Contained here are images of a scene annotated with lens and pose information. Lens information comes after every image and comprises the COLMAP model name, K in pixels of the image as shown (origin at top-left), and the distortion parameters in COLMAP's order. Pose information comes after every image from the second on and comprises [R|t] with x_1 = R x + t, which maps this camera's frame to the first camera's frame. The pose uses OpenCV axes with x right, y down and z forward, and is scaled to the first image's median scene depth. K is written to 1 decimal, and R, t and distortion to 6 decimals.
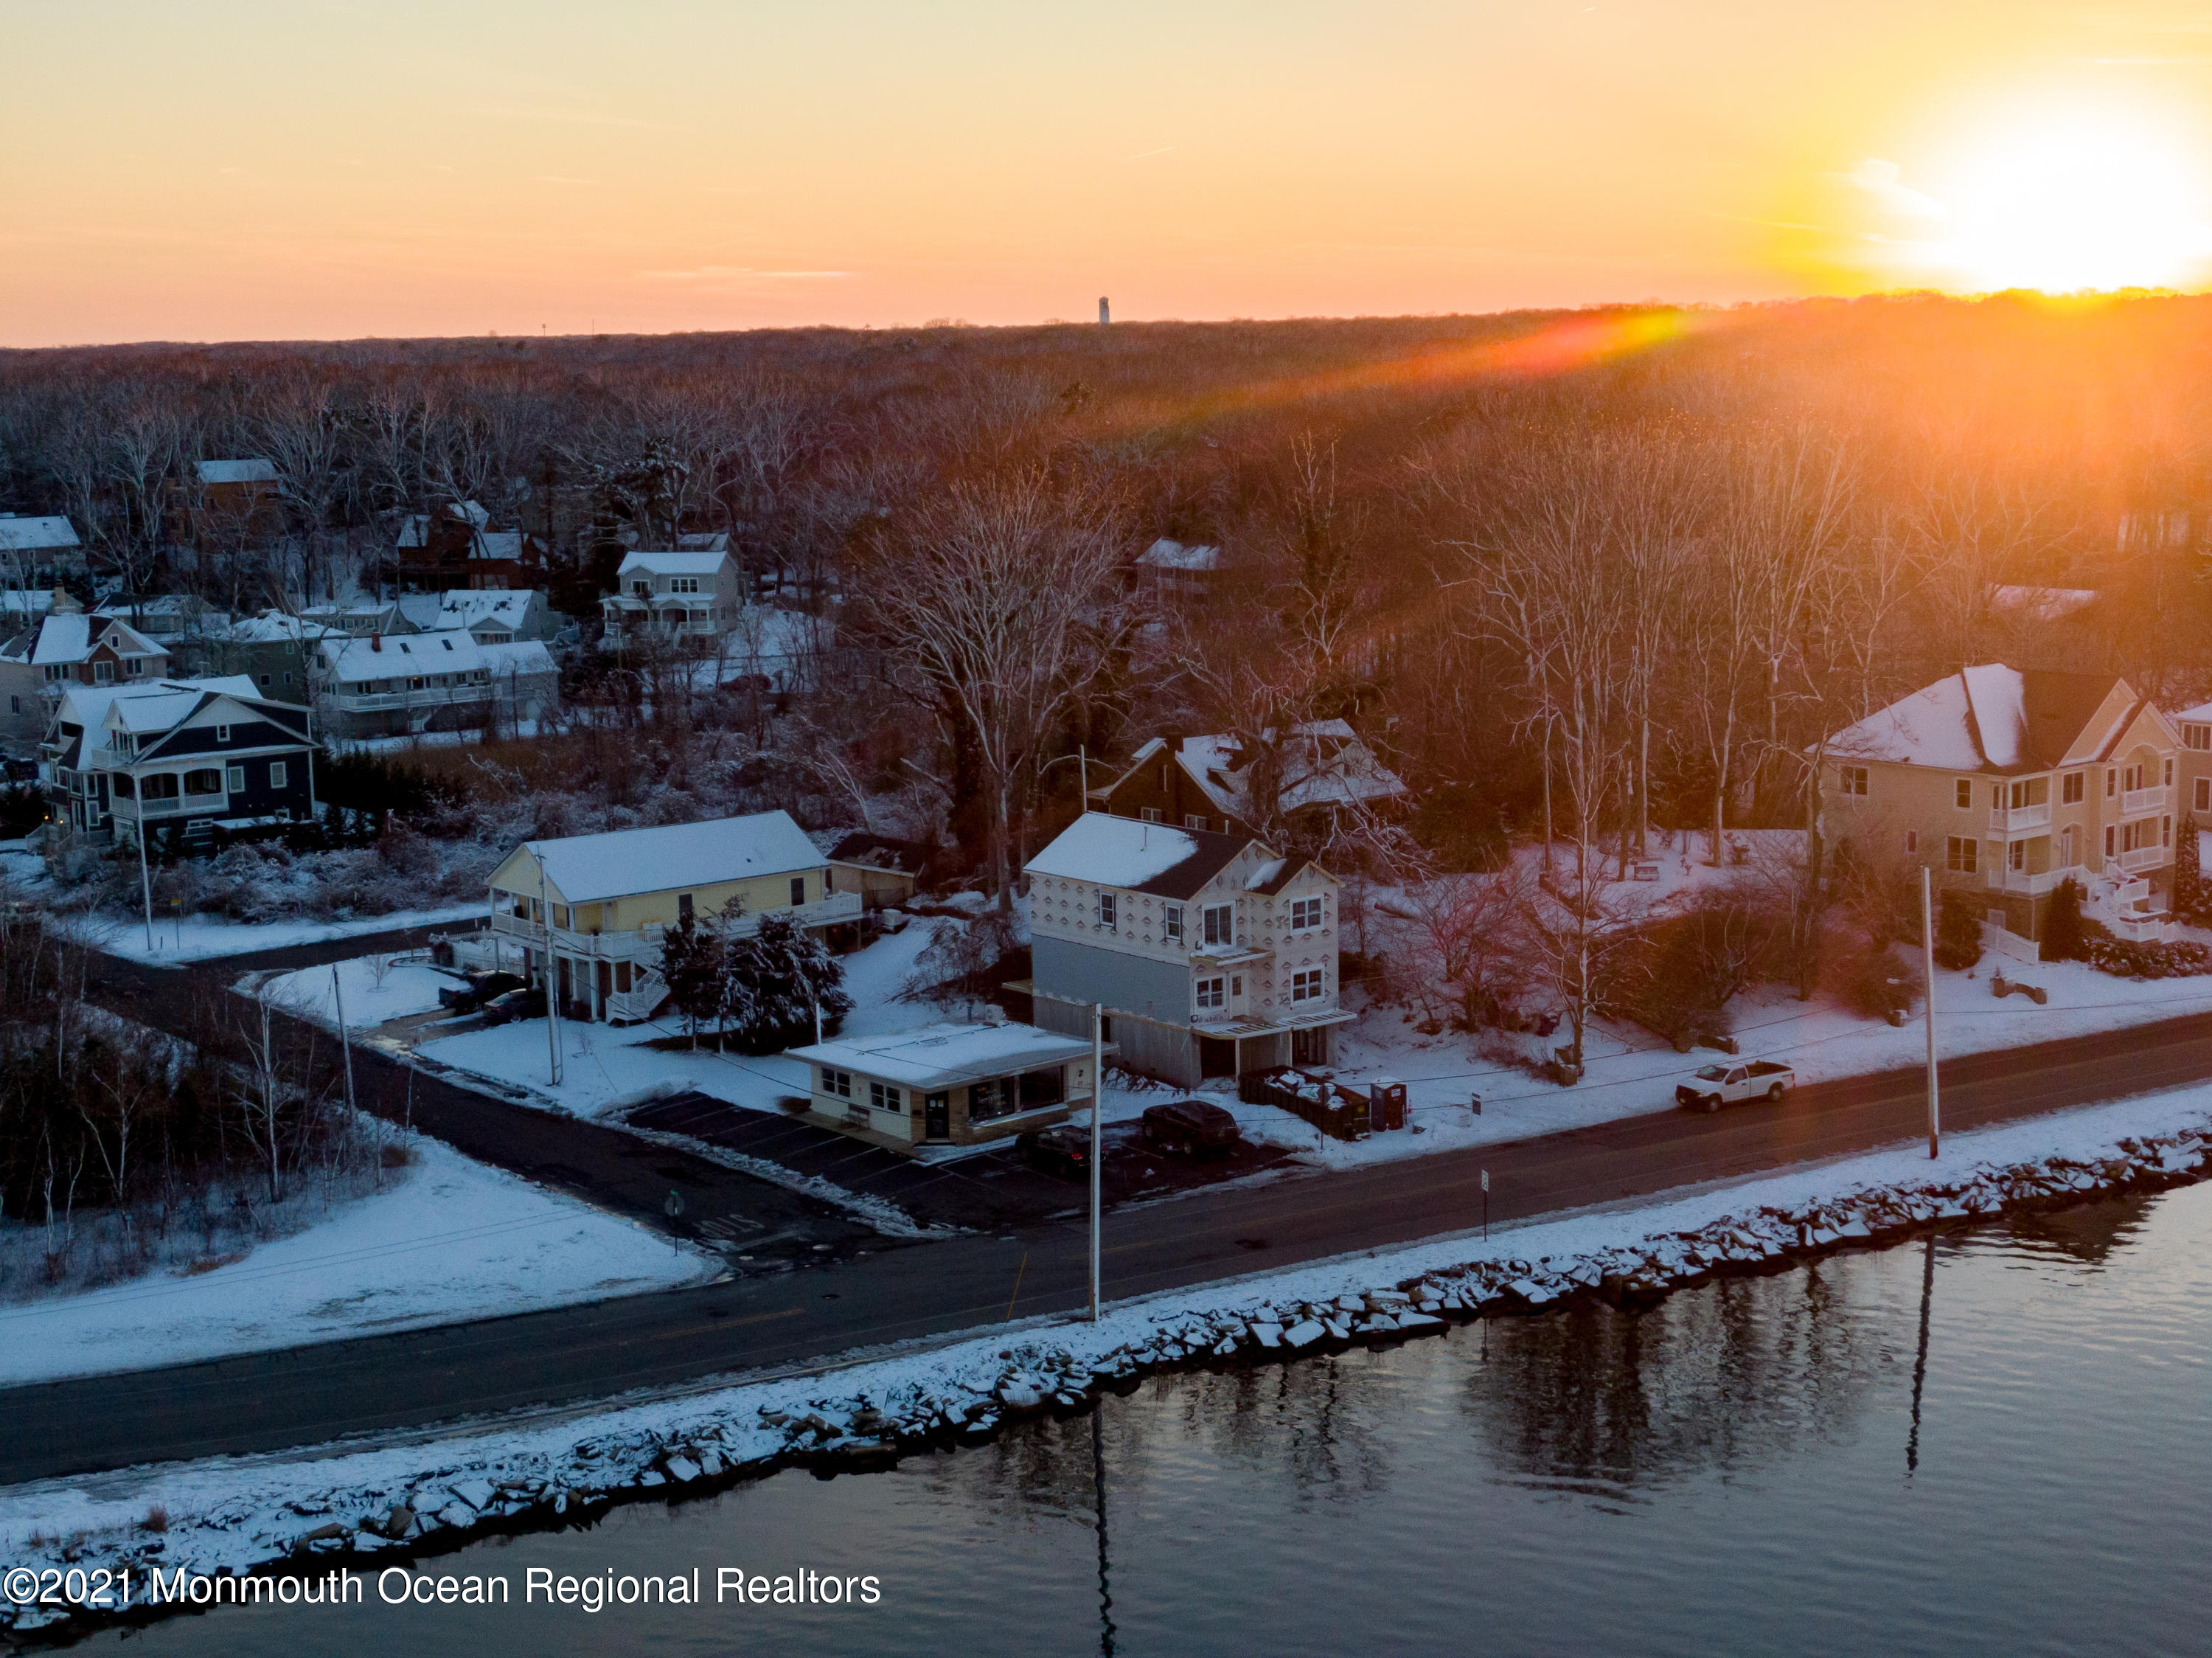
lens RADIAL K [[3143.5, 0, 1106.0], [0, 3143.5, 829.0], [0, 0, 1]] dist [0.054771, -0.231588]
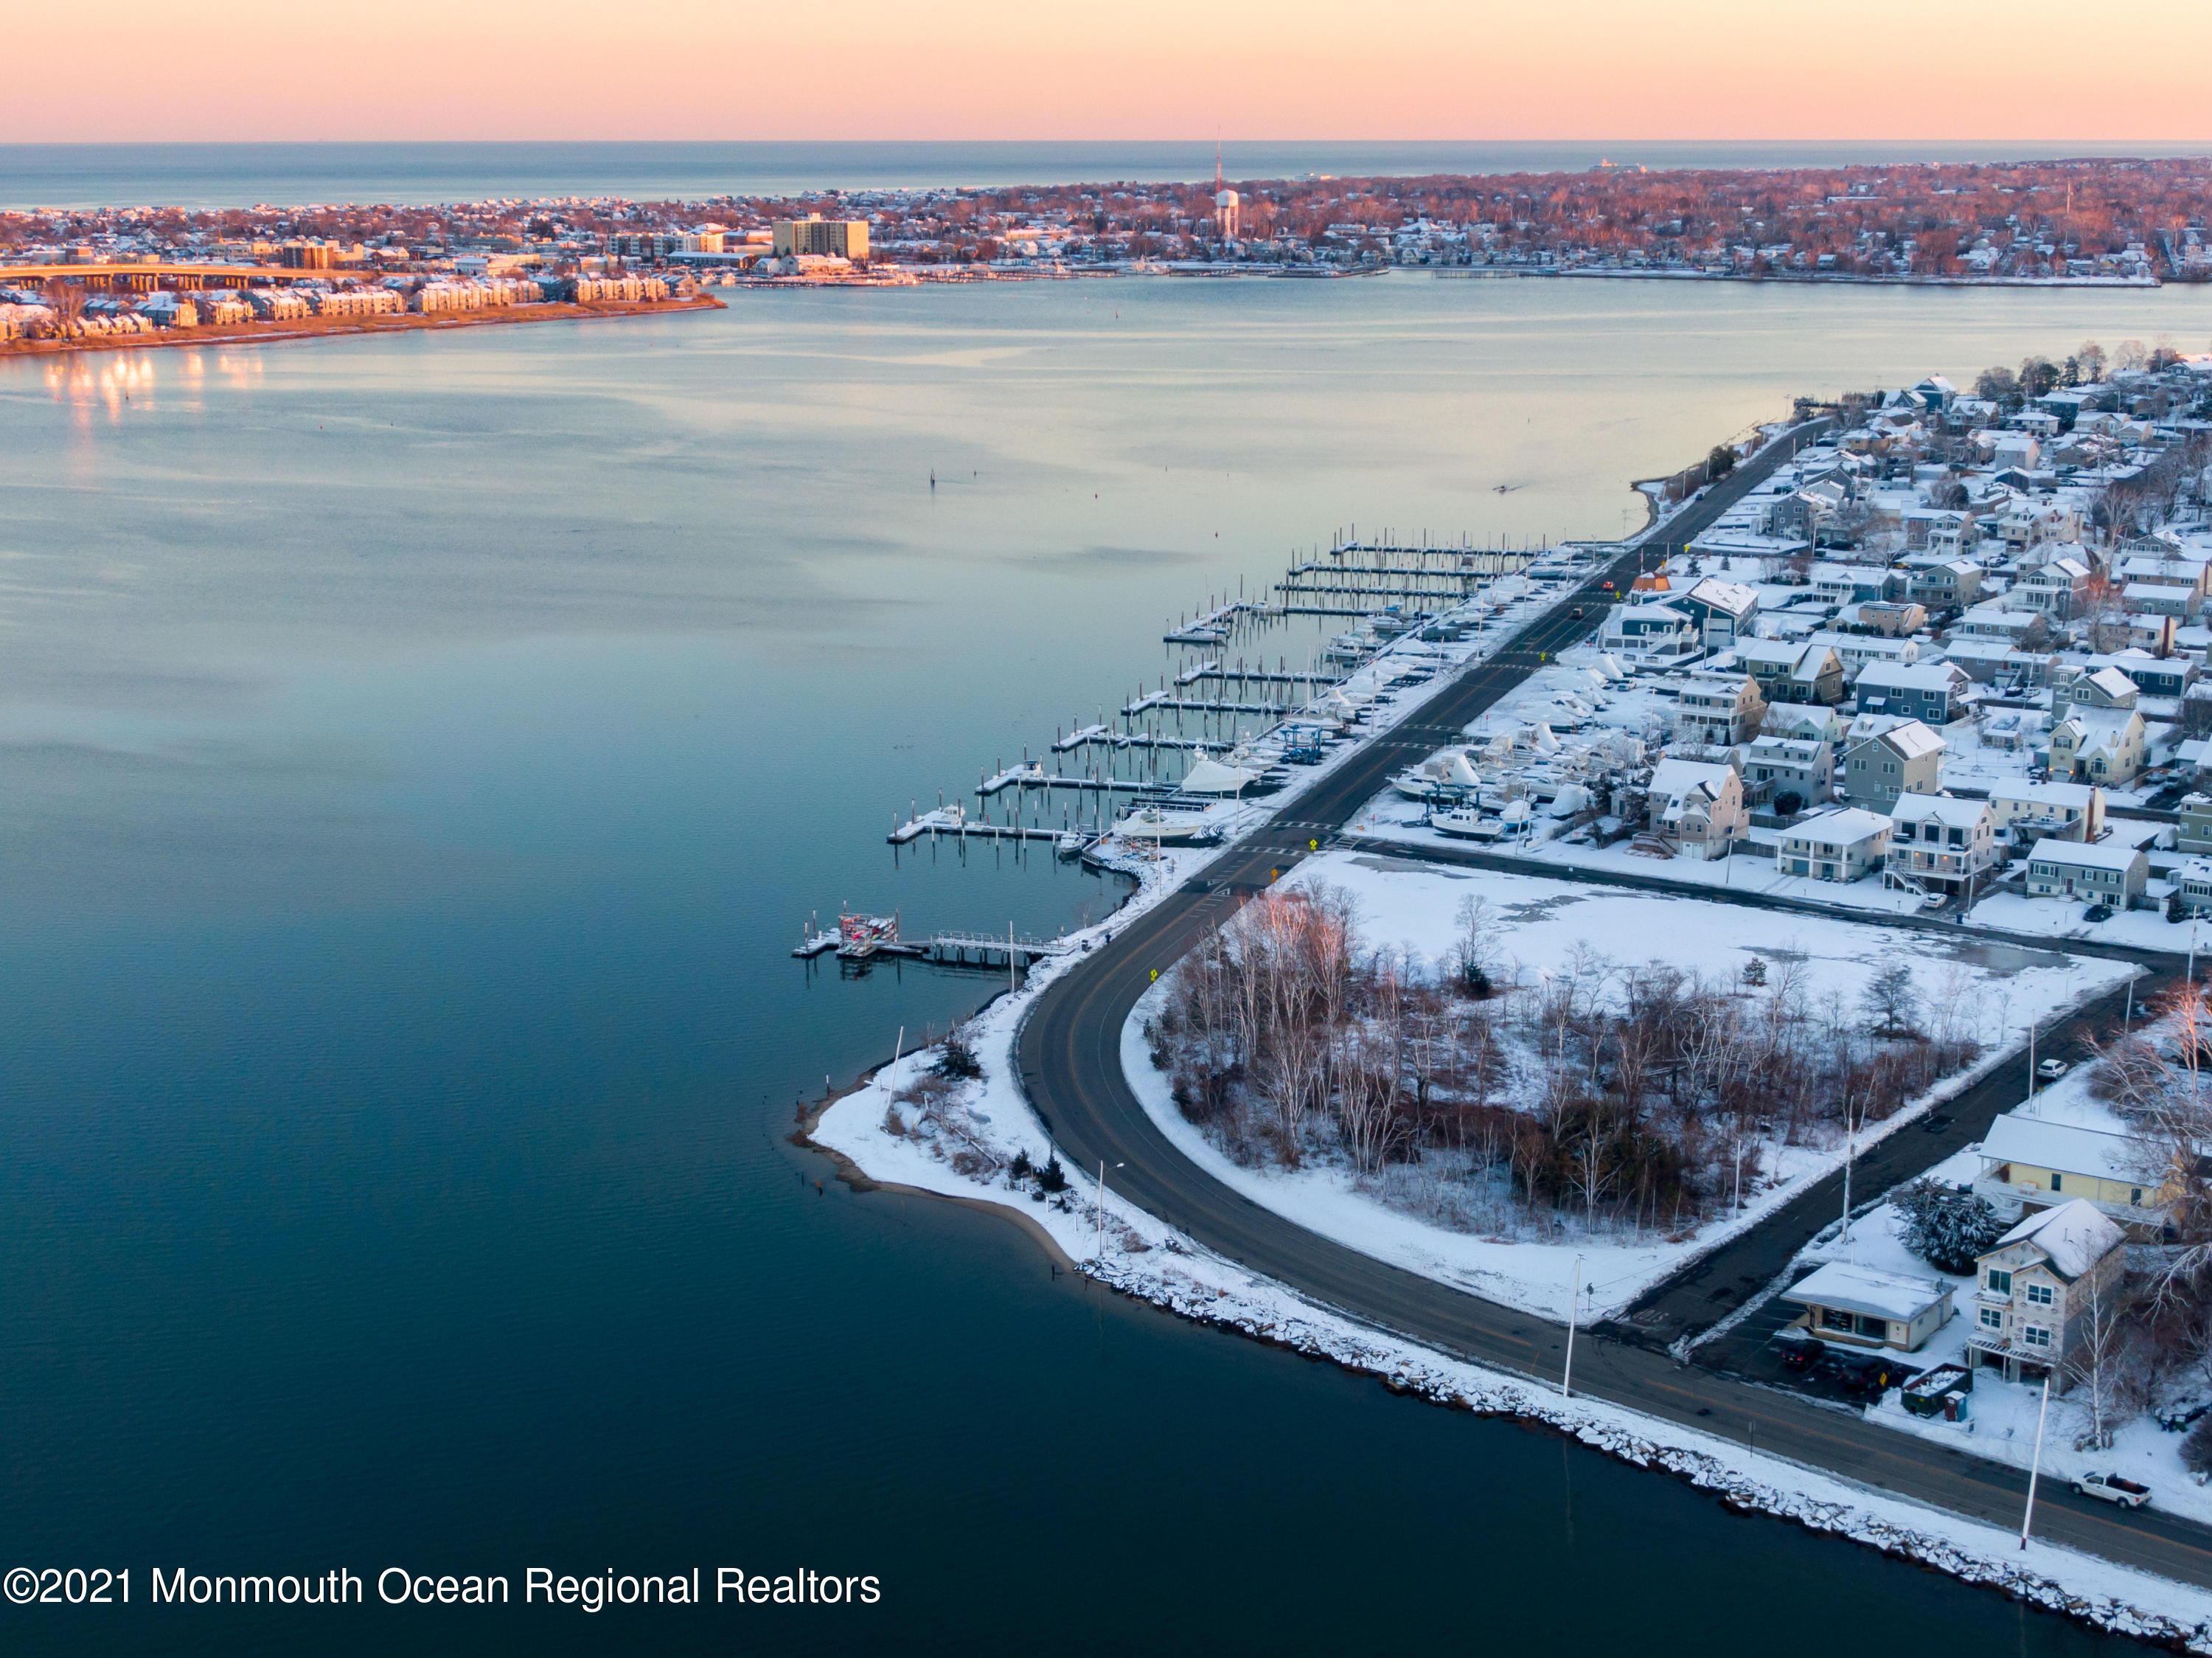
lens RADIAL K [[3270.8, 0, 1174.5], [0, 3270.8, 831.8], [0, 0, 1]] dist [0.069920, -0.389889]
pose [[0.271515, 0.219445, -0.937083, 1.494264], [-0.152523, 0.971165, 0.183233, -0.452989], [0.950272, 0.093176, 0.297156, 0.038939]]
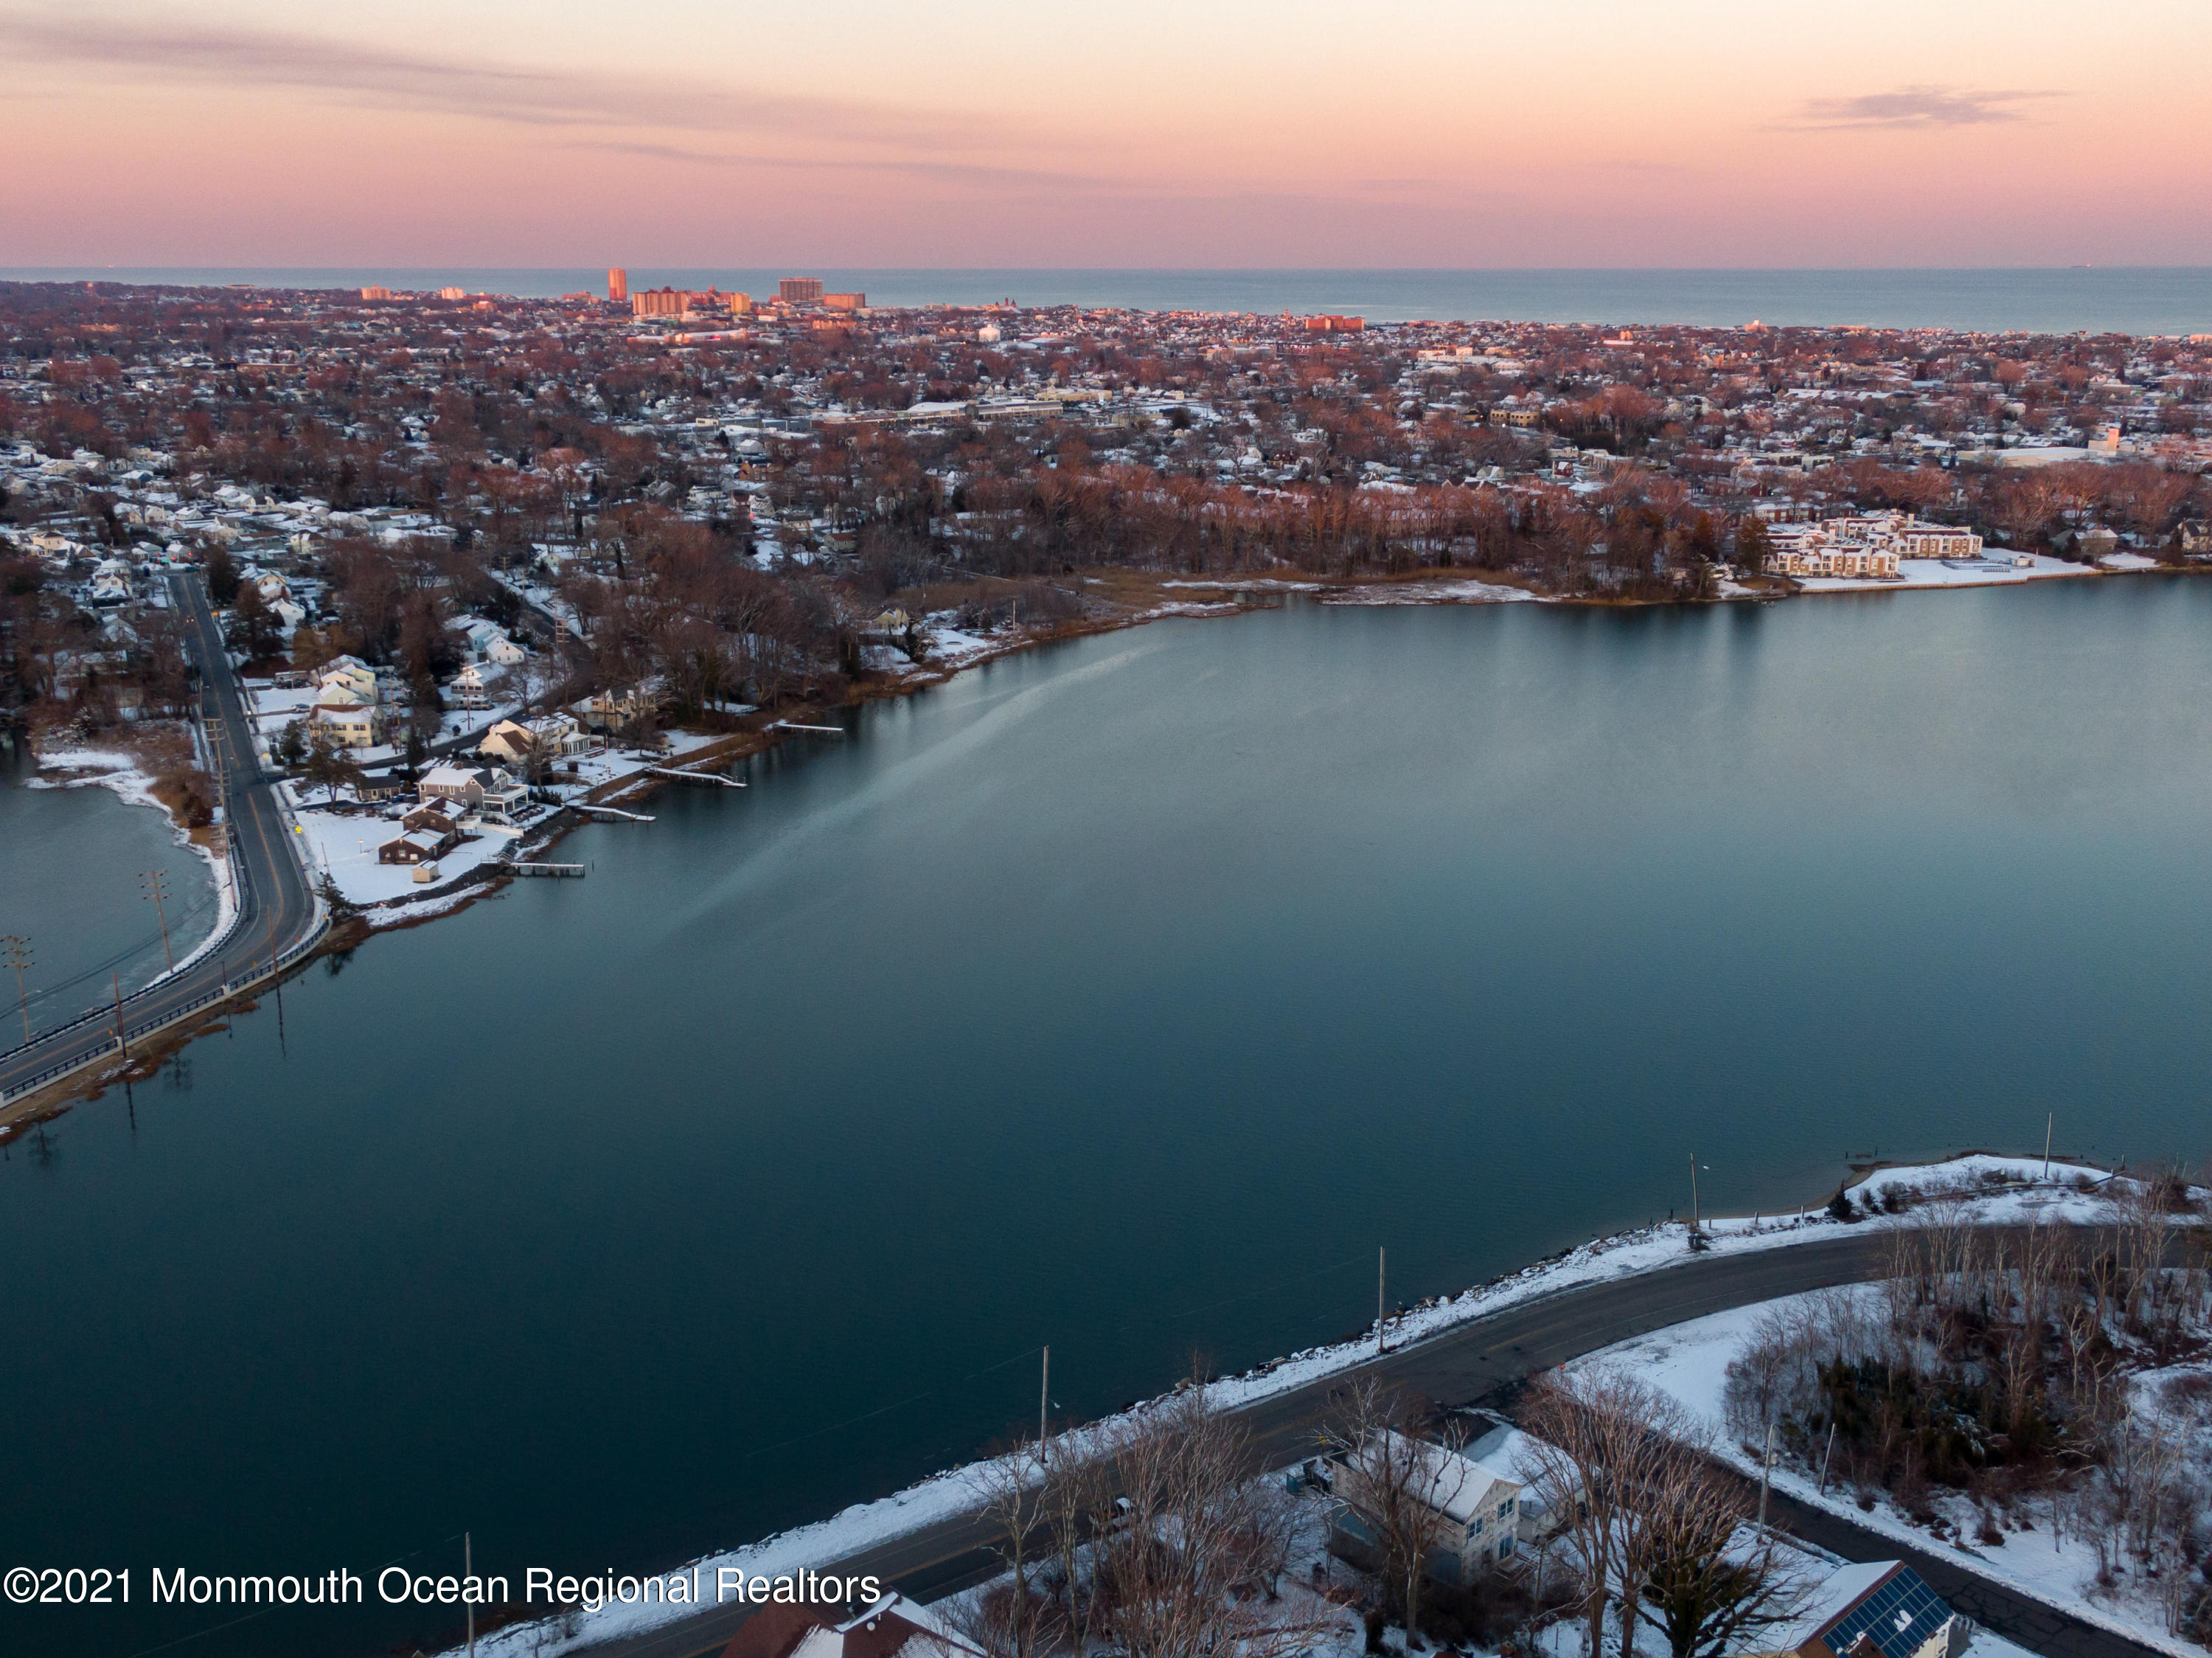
lens RADIAL K [[2202.9, 0, 1106.0], [0, 2202.9, 829.0], [0, 0, 1]] dist [-0.000476, 0.002717]
pose [[-0.996646, 0.027986, -0.076900, 0.290255], [-0.005524, 0.914559, 0.404415, -0.814720], [0.081648, 0.403483, -0.911337, 1.996028]]
